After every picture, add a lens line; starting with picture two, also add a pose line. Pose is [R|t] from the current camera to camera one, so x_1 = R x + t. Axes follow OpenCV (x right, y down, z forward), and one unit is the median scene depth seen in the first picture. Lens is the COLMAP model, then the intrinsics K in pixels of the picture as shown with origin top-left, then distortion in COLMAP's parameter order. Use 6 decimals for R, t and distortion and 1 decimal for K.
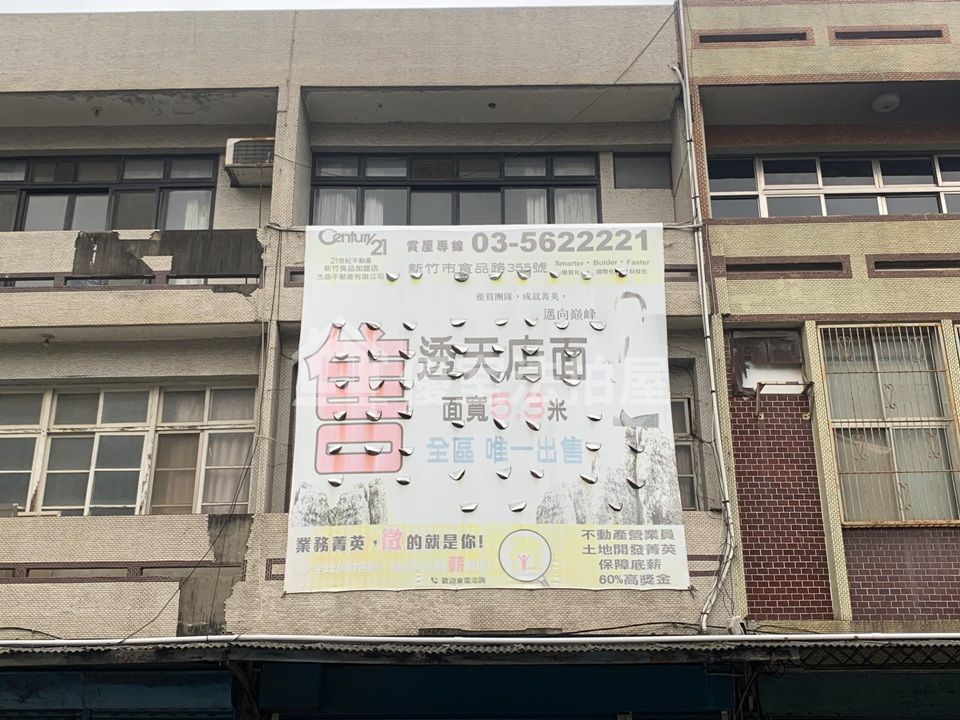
lens RADIAL K [[1134.0, 0, 473.9], [0, 1134.0, 346.6], [0, 0, 1]] dist [0.074899, 0.000000]
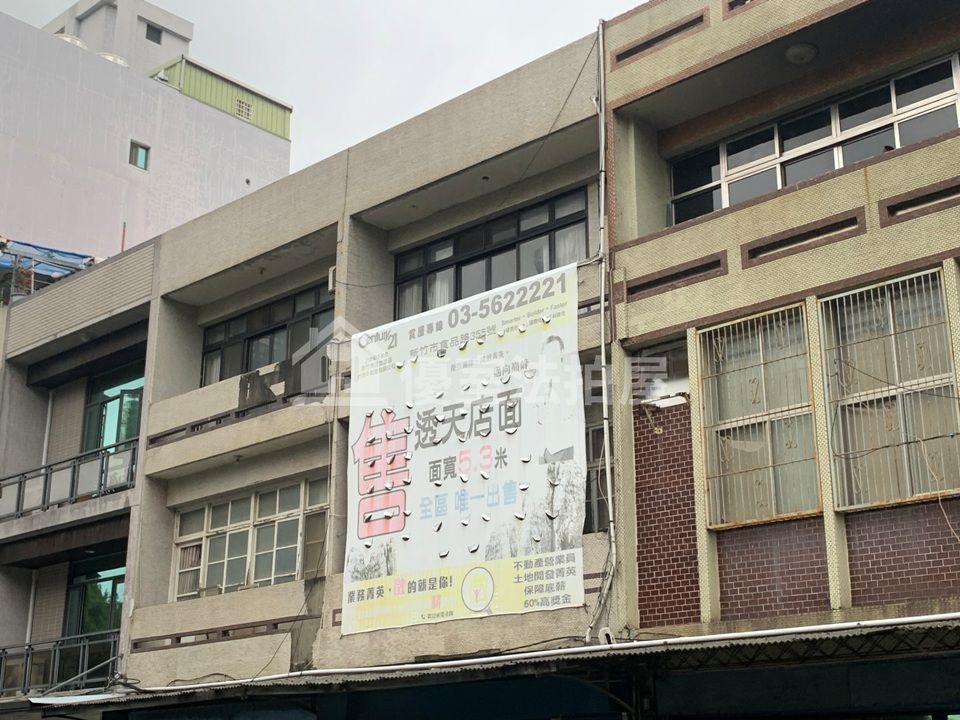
lens RADIAL K [[1335.0, 0, 465.0], [0, 1335.0, 351.0], [0, 0, 1]] dist [0.127788, 0.000000]
pose [[0.740481, -0.208288, -0.638987, 0.906876], [0.250359, 0.967821, -0.025352, -0.022967], [0.623705, -0.141203, 0.768800, -0.045447]]
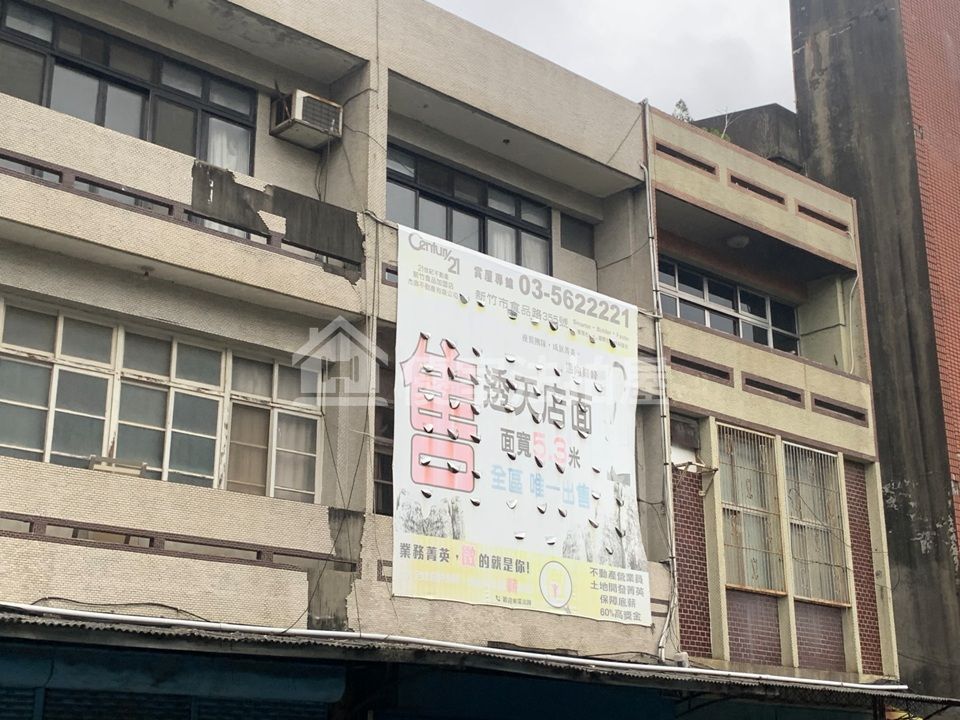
lens RADIAL K [[1405.9, 0, 488.3], [0, 1405.9, 332.2], [0, 0, 1]] dist [0.114830, 0.000000]
pose [[0.722136, 0.221772, 0.655238, -0.909642], [-0.262050, 0.964322, -0.037580, 0.010461], [-0.640195, -0.144567, 0.754487, 0.013421]]
